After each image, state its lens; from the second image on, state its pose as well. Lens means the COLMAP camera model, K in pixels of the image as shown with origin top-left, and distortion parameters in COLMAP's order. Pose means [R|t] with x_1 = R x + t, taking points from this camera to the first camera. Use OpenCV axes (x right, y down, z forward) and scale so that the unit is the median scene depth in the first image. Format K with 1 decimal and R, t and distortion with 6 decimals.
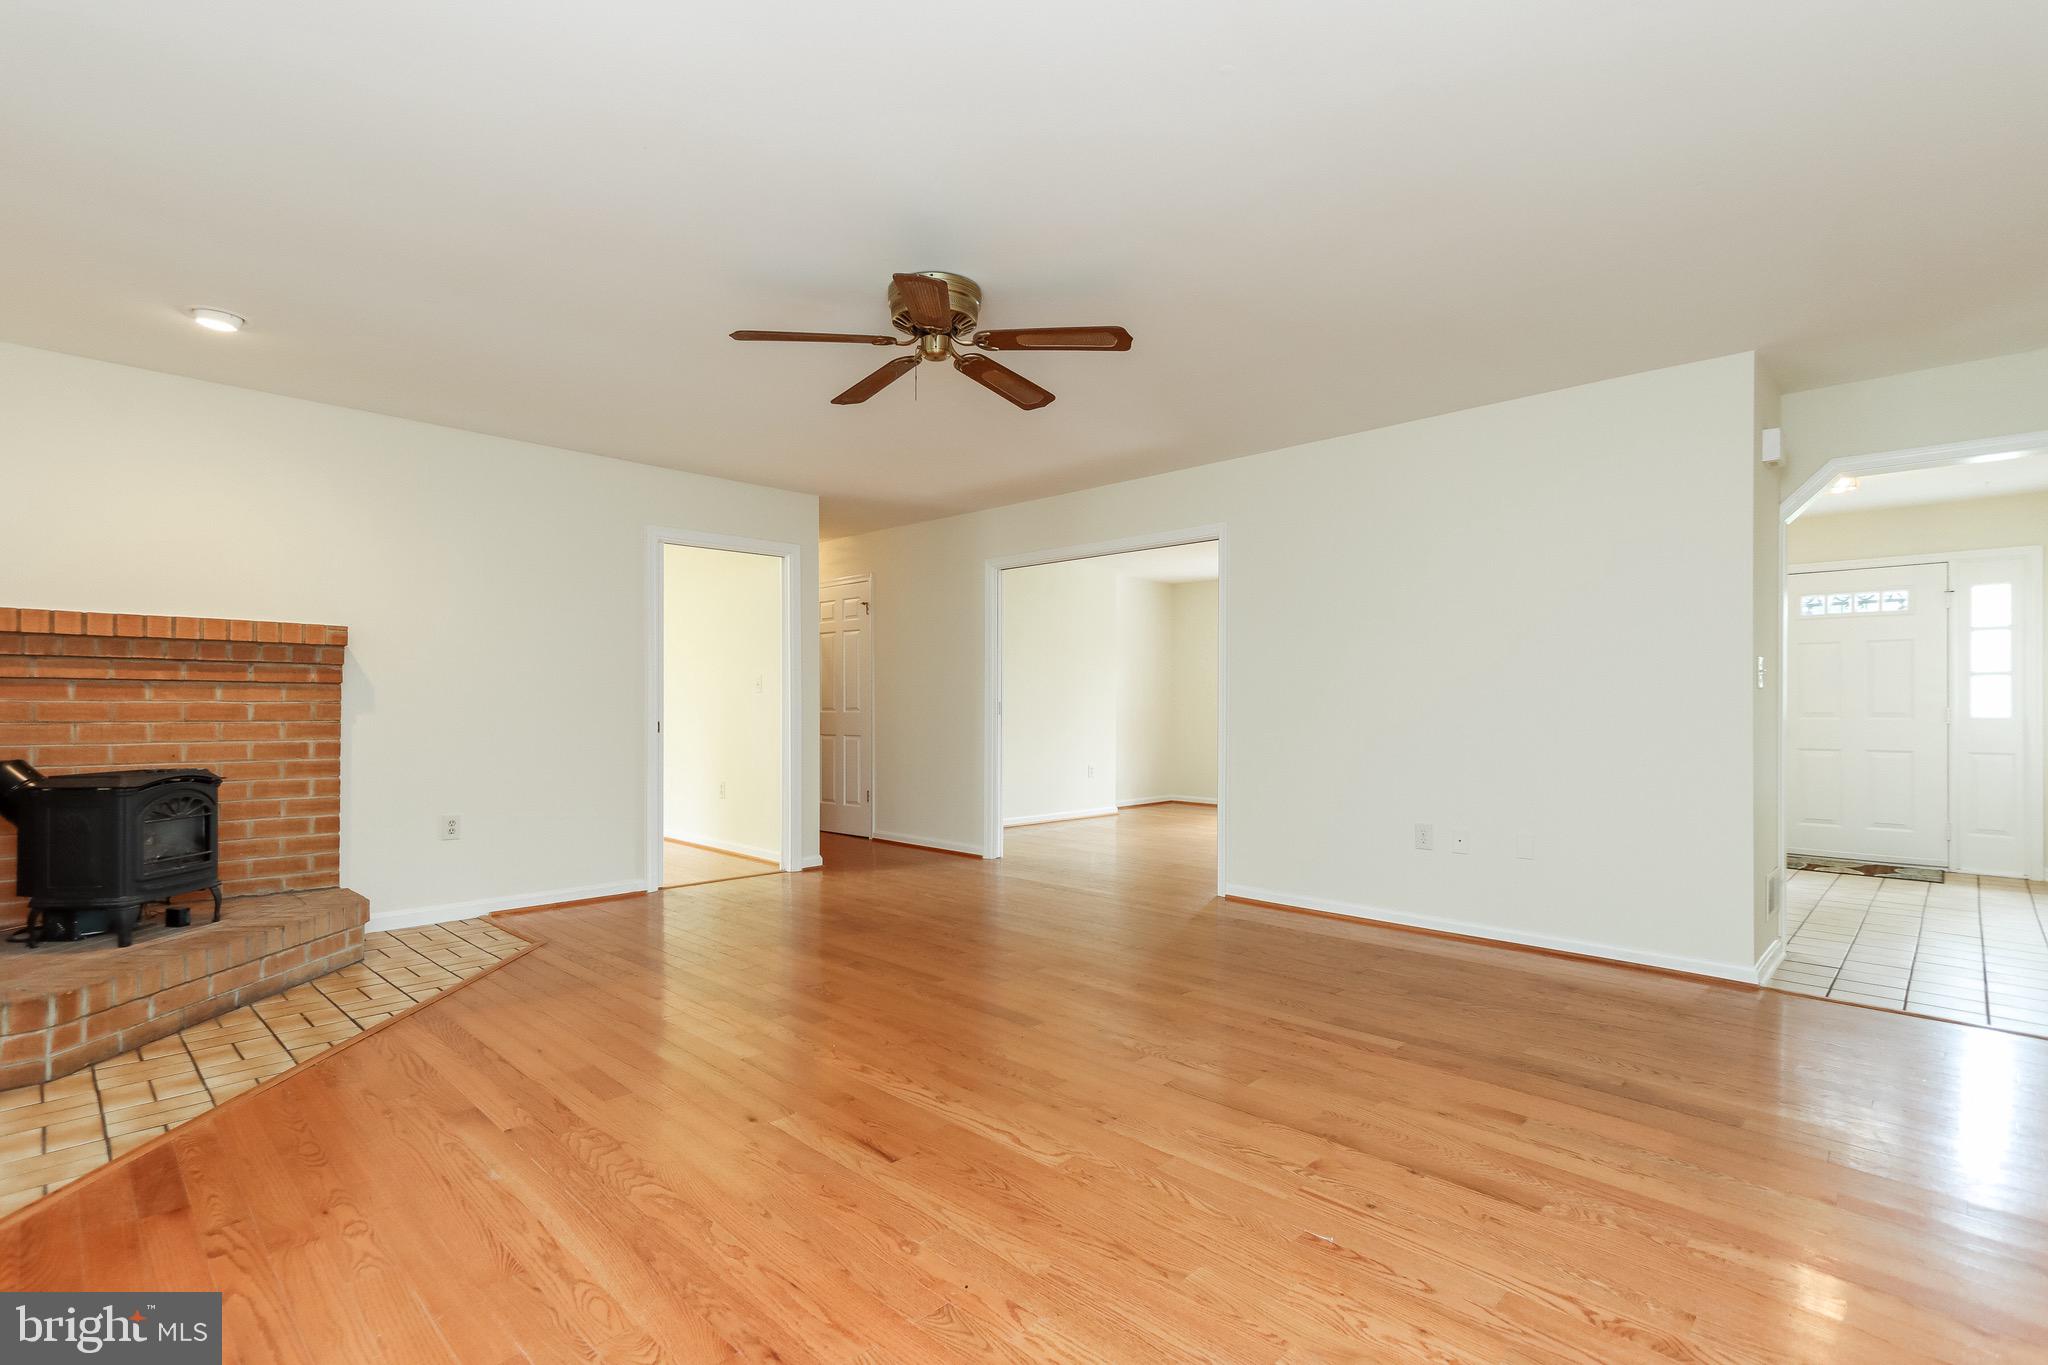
lens RADIAL K [[968.6, 0, 1021.4], [0, 968.6, 702.1], [0, 0, 1]] dist [0.003552, 0.002630]
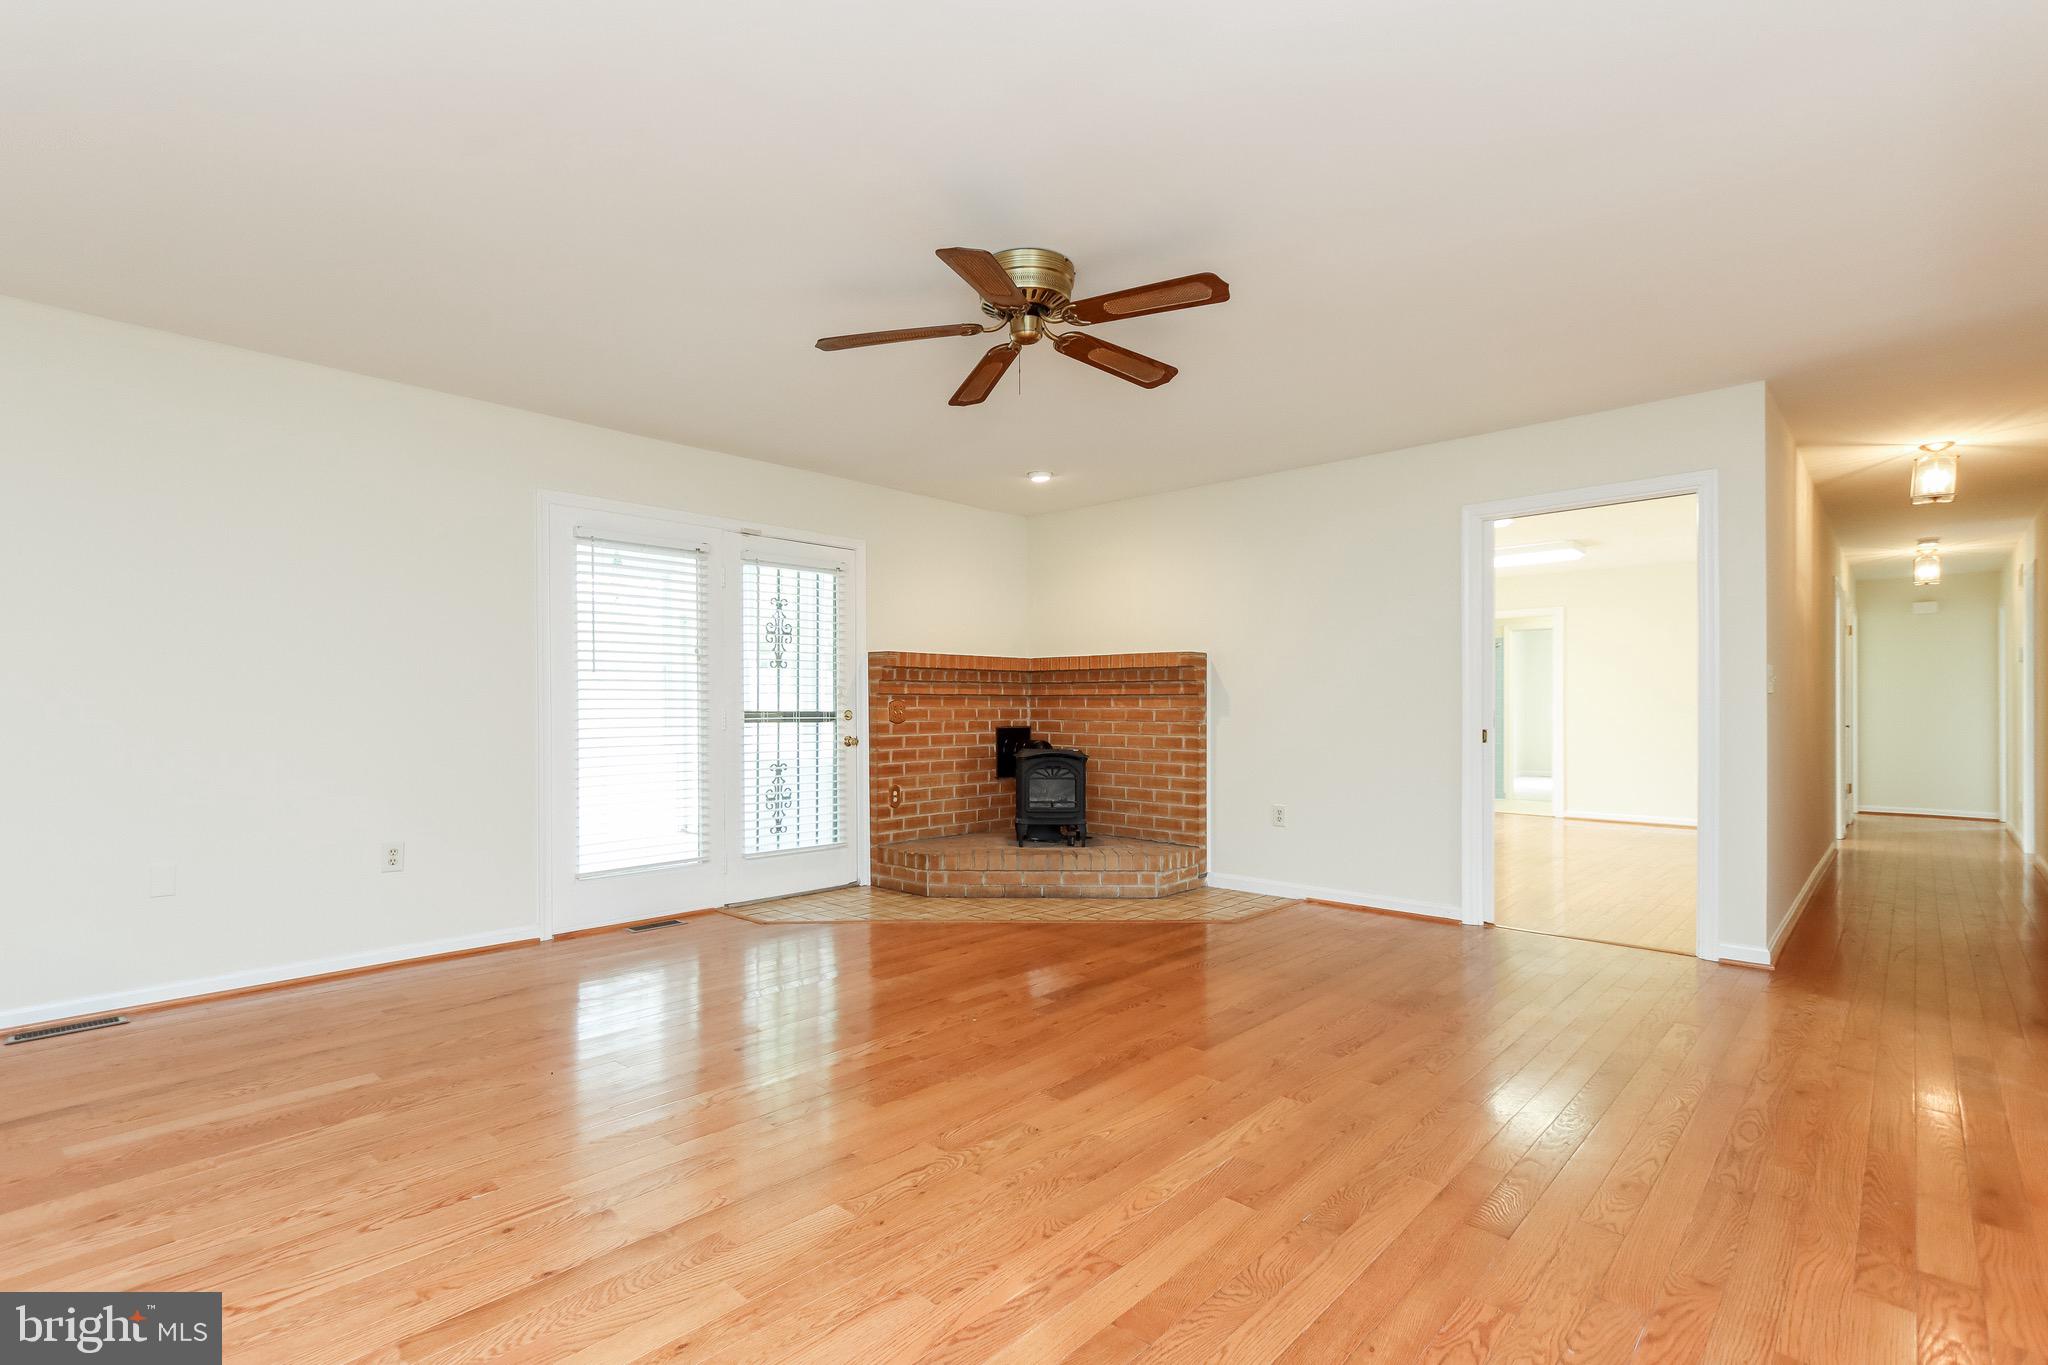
lens RADIAL K [[968.6, 0, 991.2], [0, 968.6, 709.9], [0, 0, 1]] dist [0.003552, 0.002630]
pose [[0.016019, 0.001069, -0.999871, 0.699914], [-0.002580, 0.999996, 0.001028, 0.001172], [0.999868, 0.002563, 0.016022, 0.772988]]
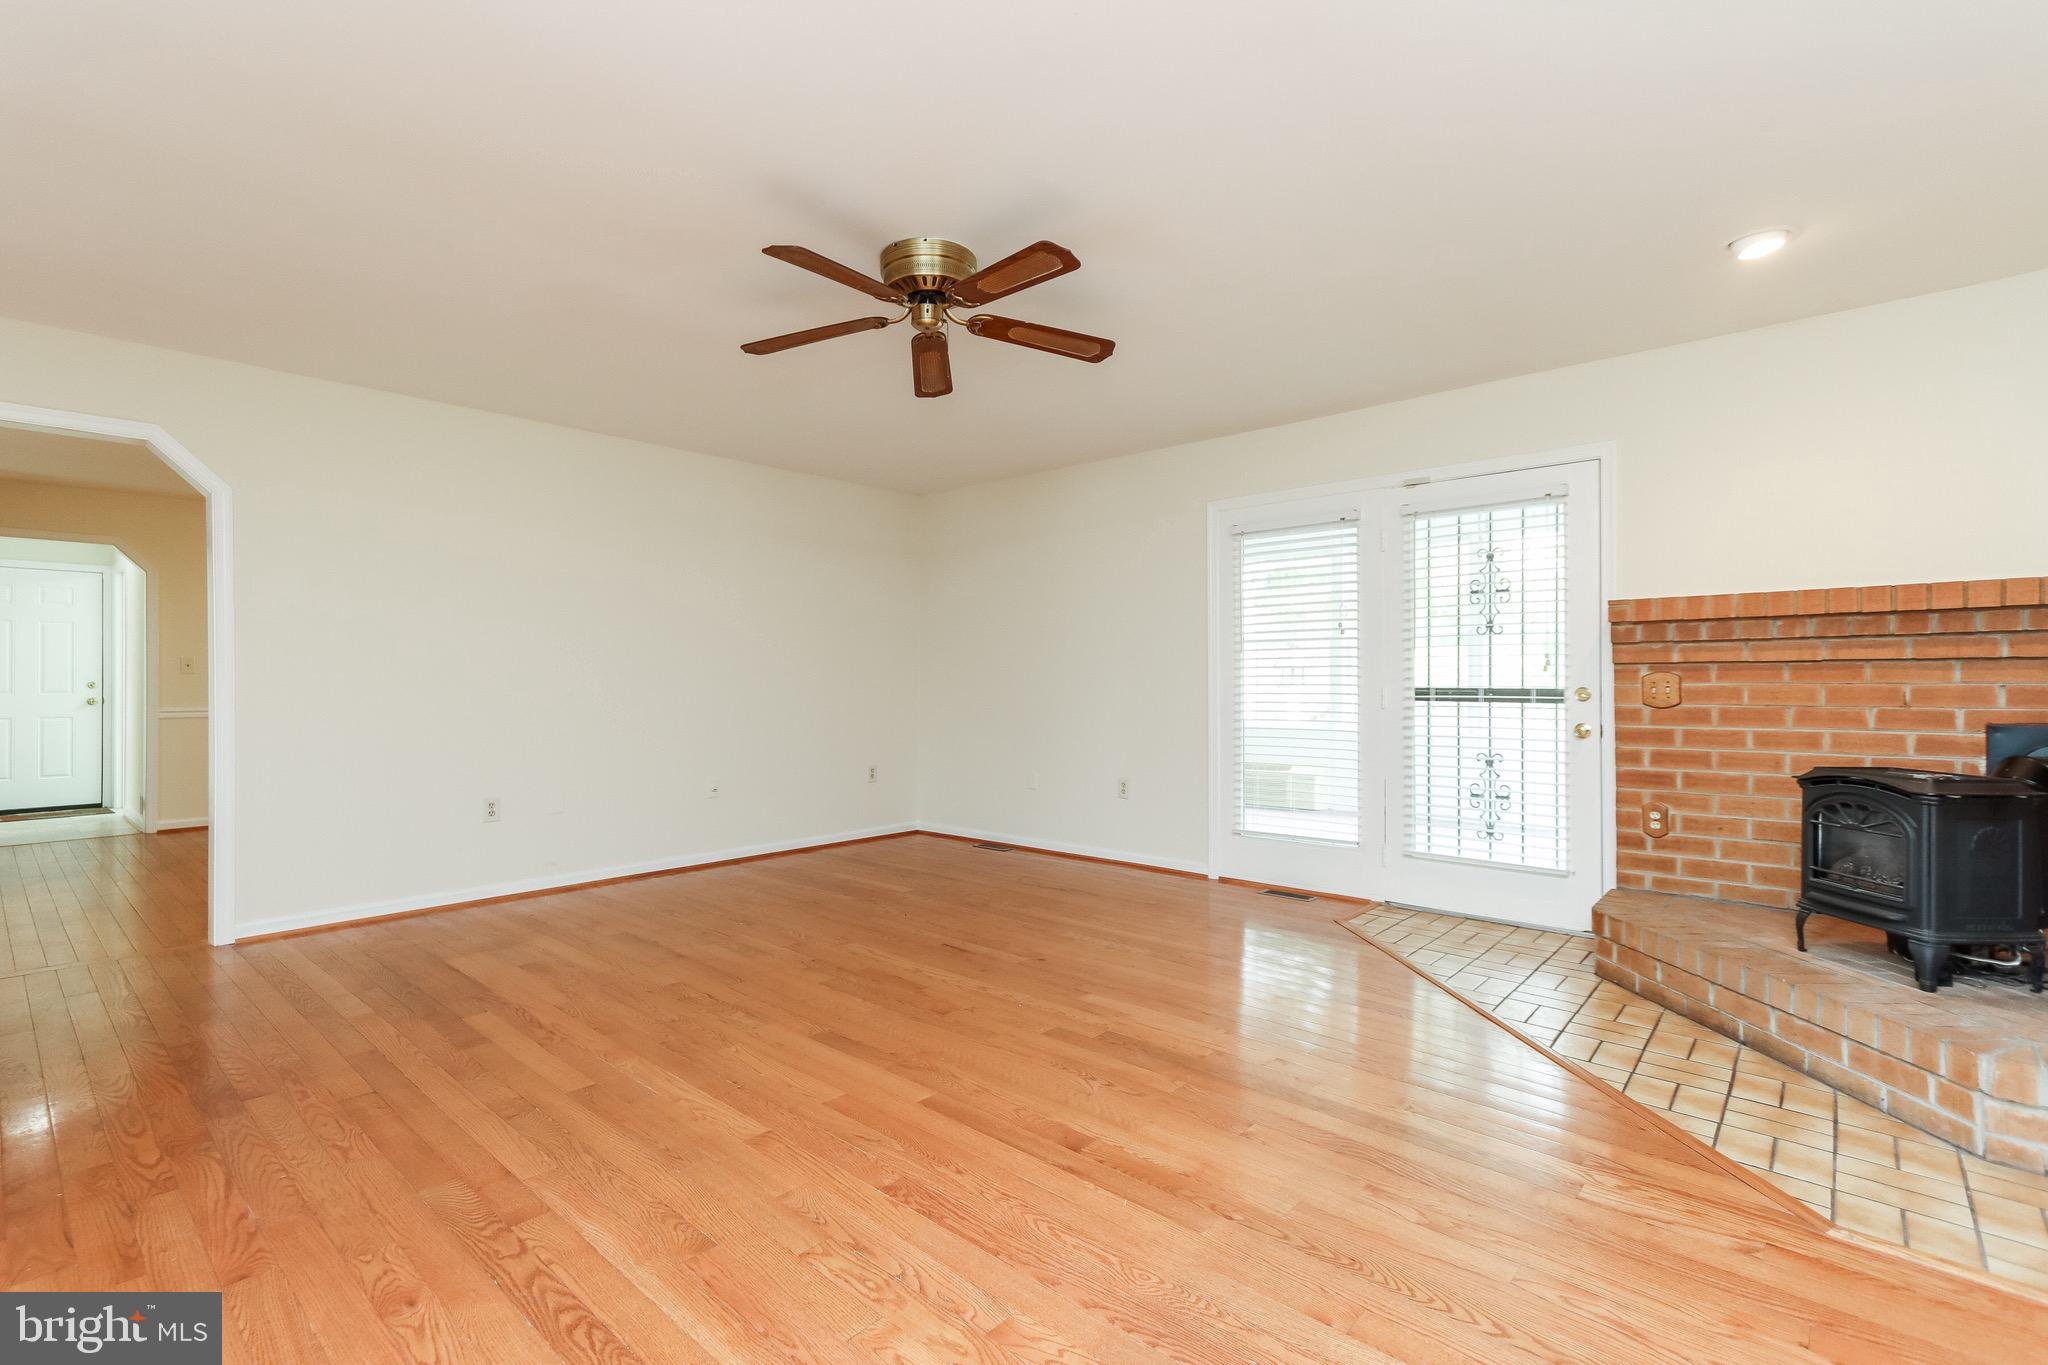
lens RADIAL K [[968.6, 0, 1015.4], [0, 968.6, 676.3], [0, 0, 1]] dist [0.003552, 0.002630]
pose [[-0.999701, 0.000144, -0.024466, -0.127214], [0.000203, 0.999997, -0.002393, -0.005667], [0.024466, -0.002397, -0.999698, 1.603965]]
